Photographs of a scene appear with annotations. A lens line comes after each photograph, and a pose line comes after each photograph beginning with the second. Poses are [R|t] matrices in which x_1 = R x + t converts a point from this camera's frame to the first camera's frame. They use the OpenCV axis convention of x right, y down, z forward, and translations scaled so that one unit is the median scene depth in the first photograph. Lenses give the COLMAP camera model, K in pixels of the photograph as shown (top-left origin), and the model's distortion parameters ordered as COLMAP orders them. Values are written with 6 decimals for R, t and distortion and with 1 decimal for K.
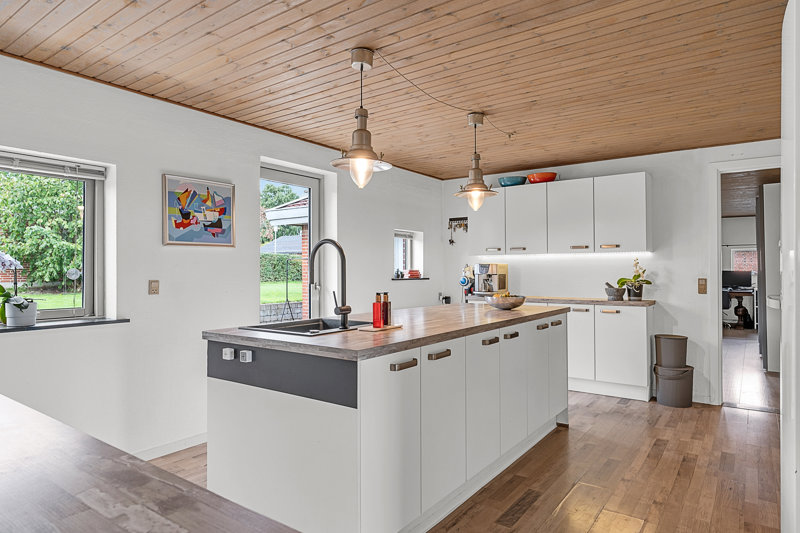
lens RADIAL K [[490.0, 0, 398.8], [0, 490.0, 264.6], [0, 0, 1]] dist [0.000576, -0.000819]
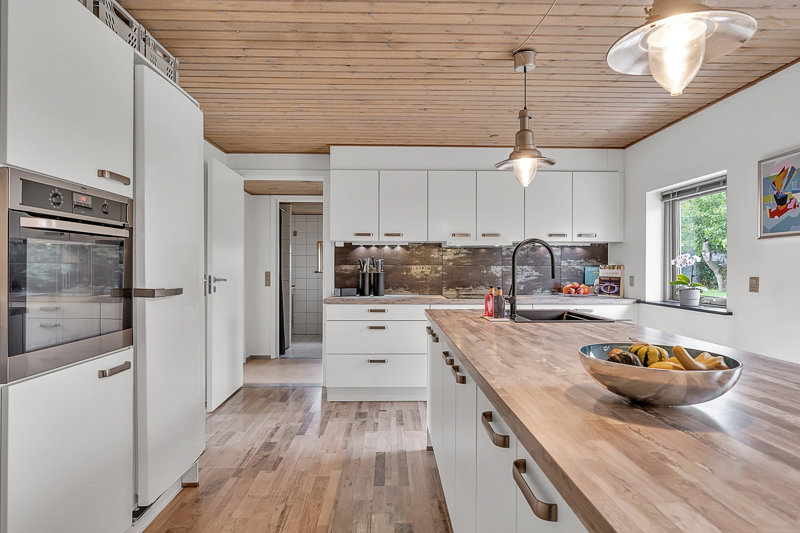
lens RADIAL K [[446.3, 0, 398.2], [0, 446.3, 266.9], [0, 0, 1]] dist [-0.006220, 0.000957]
pose [[-0.792615, -0.000149, -0.609723, 0.539277], [0.006693, 0.999938, -0.008946, 0.014549], [0.609686, -0.011171, -0.792564, 1.199959]]
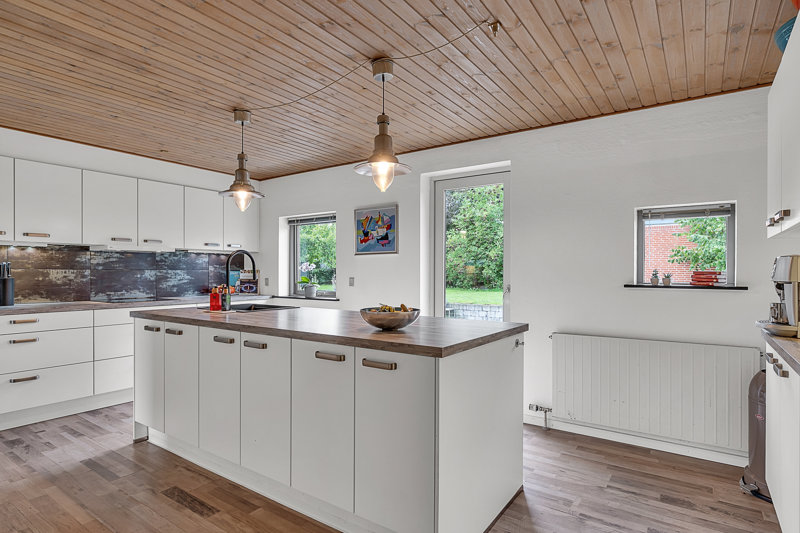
lens RADIAL K [[429.3, 0, 396.7], [0, 429.3, 272.0], [0, 0, 1]] dist [0.002615, -0.000168]
pose [[0.010269, 0.001357, -0.999946, 0.868402], [0.010908, 0.999939, 0.001469, 0.013609], [0.999888, -0.010923, 0.010254, 1.078446]]
